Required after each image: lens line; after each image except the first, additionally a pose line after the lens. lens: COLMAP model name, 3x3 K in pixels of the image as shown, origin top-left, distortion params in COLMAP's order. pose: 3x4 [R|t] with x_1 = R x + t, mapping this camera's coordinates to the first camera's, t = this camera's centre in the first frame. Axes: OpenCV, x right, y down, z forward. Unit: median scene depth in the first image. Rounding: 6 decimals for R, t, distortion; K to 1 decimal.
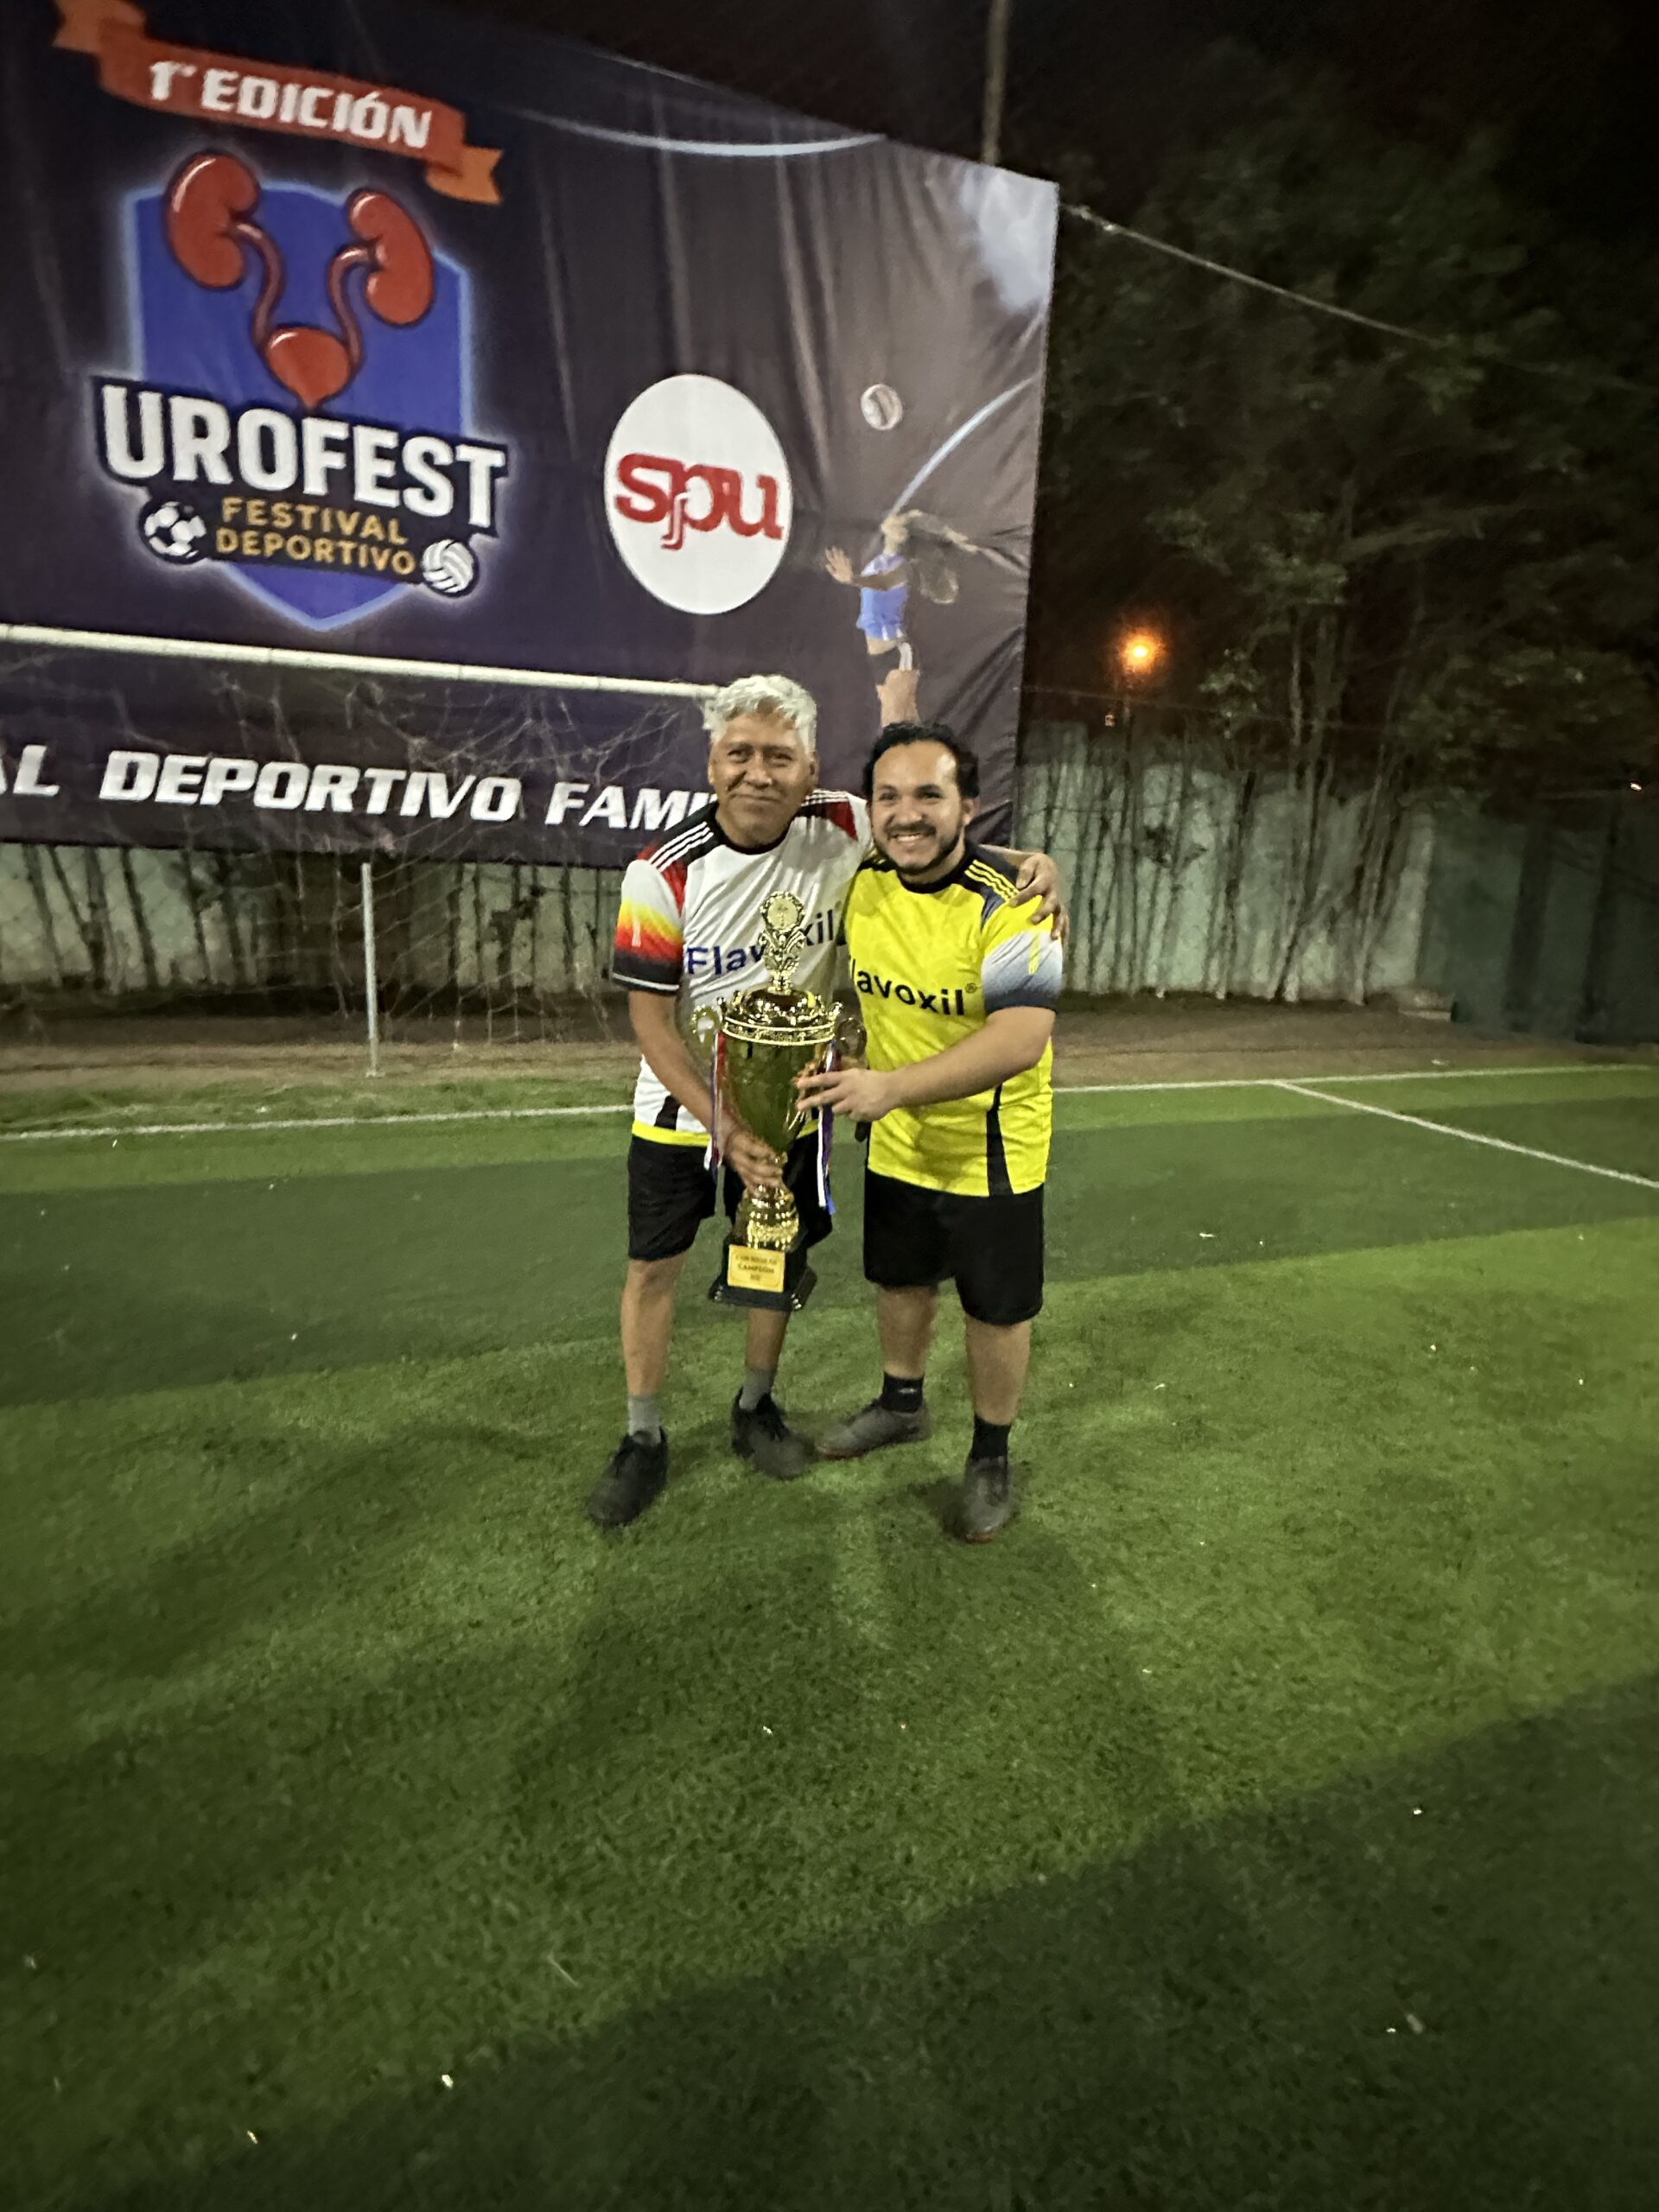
lens RADIAL K [[1174.9, 0, 826.0], [0, 1174.9, 1102.1], [0, 0, 1]] dist [-0.003358, 0.001043]
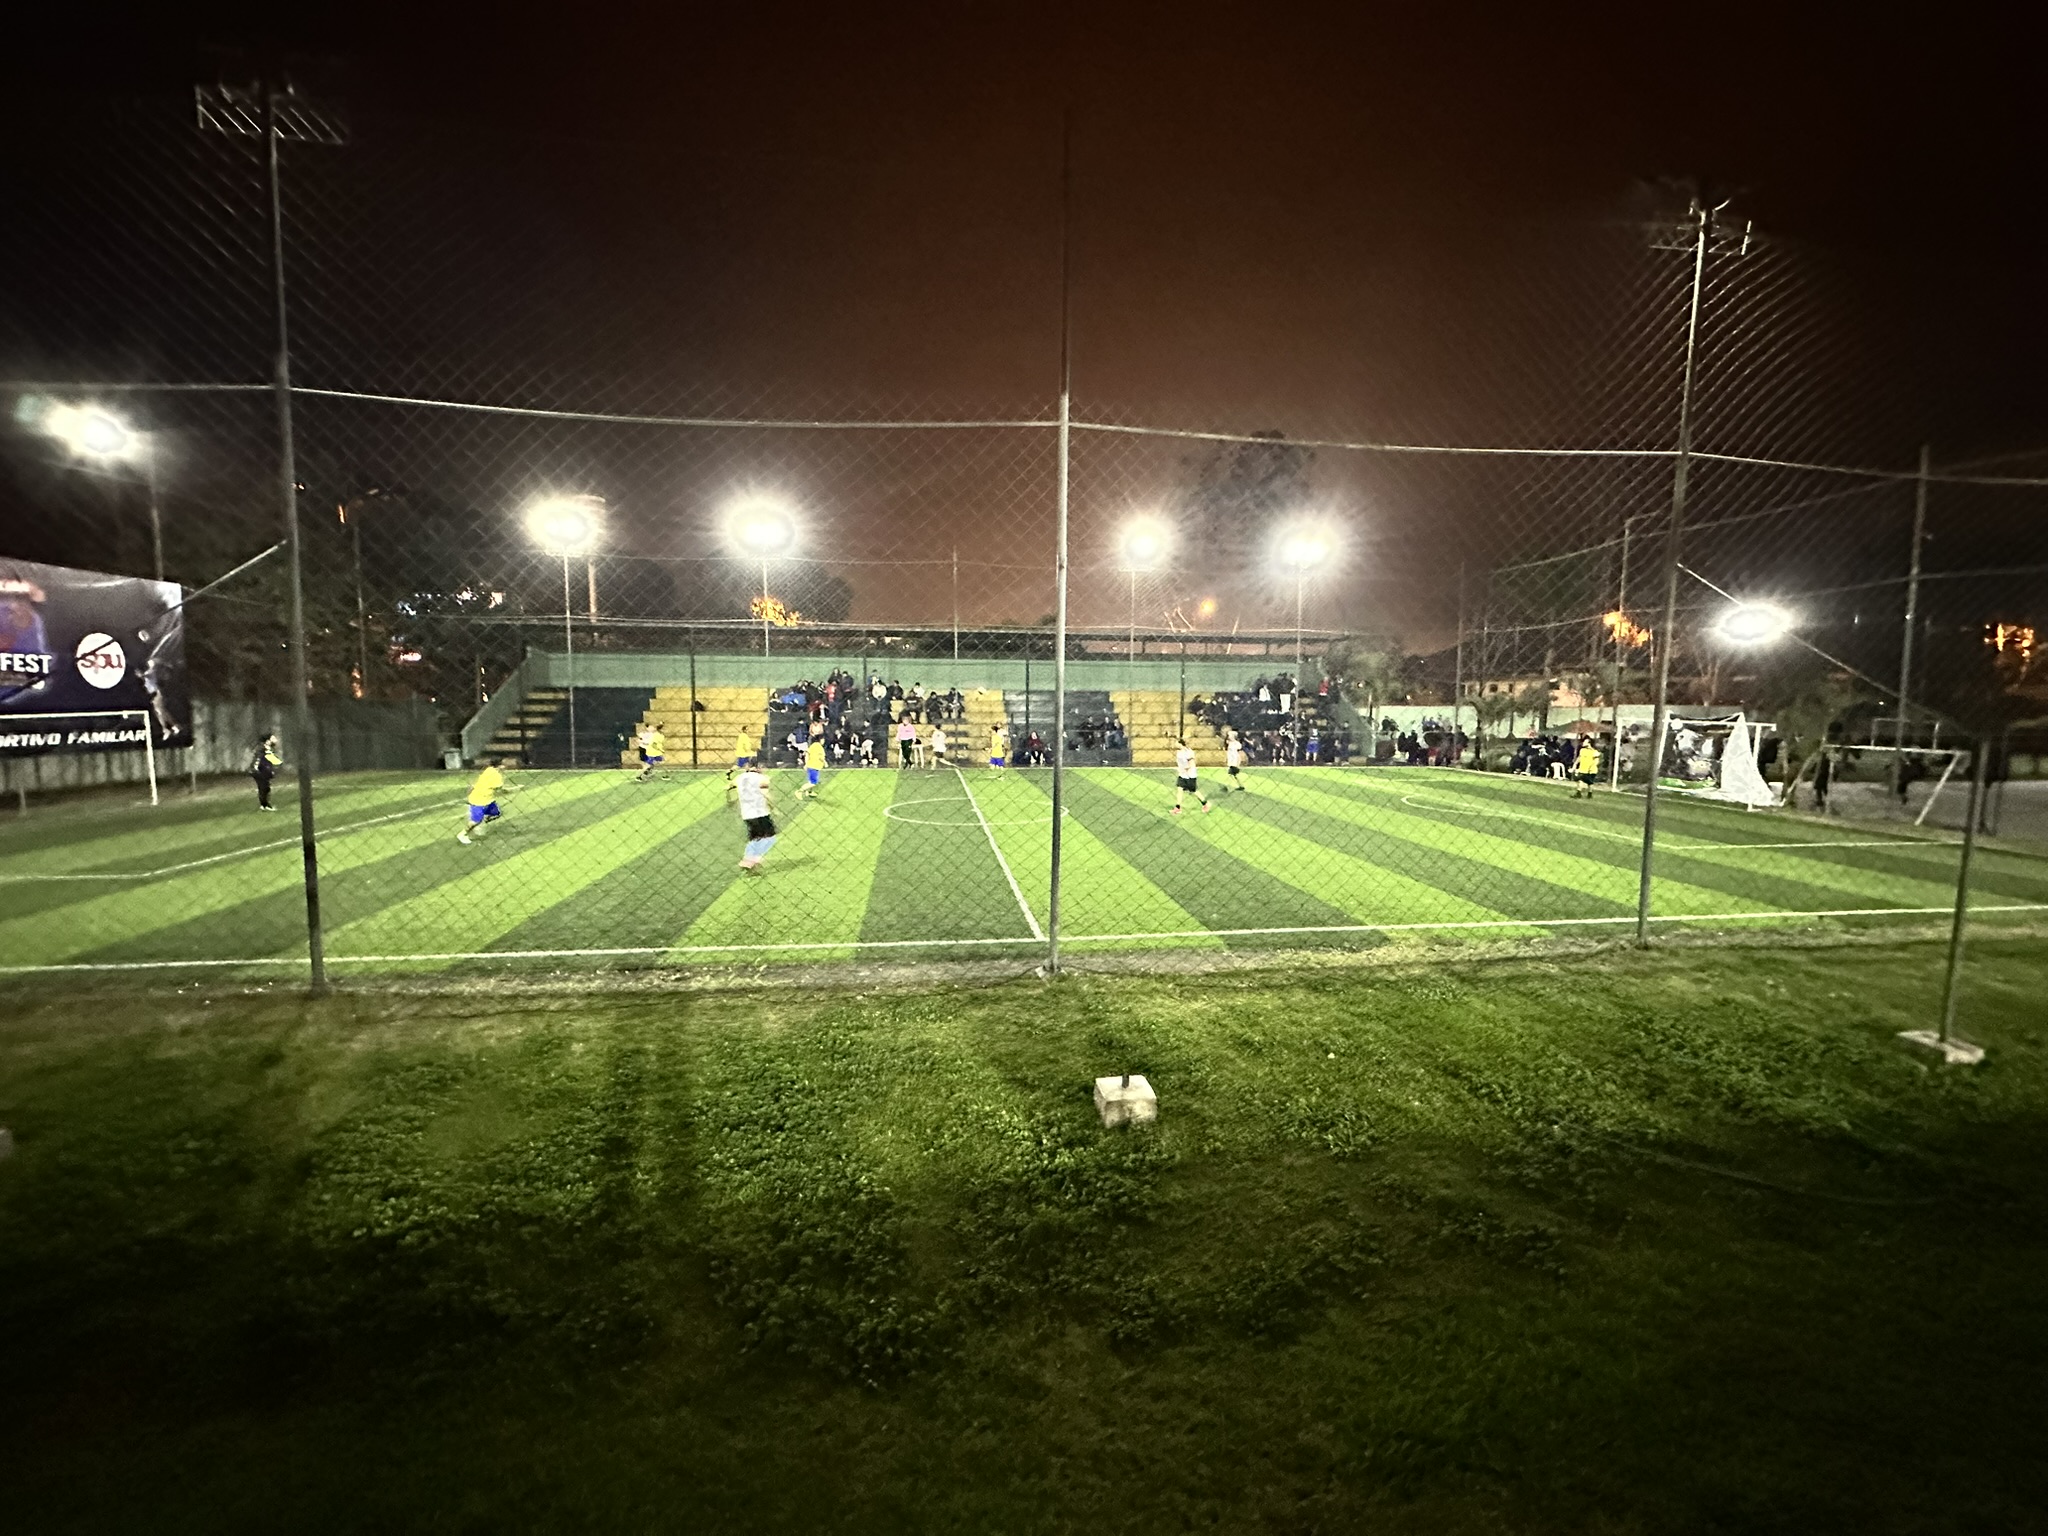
lens RADIAL K [[813.1, 0, 1027.3], [0, 813.1, 759.3], [0, 0, 1]] dist [0.001971, 0.000367]
pose [[0.247881, -0.119667, 0.961371, -2.202613], [0.202464, 0.976828, 0.069388, 0.285198], [-0.947398, 0.177443, 0.266366, -2.899299]]
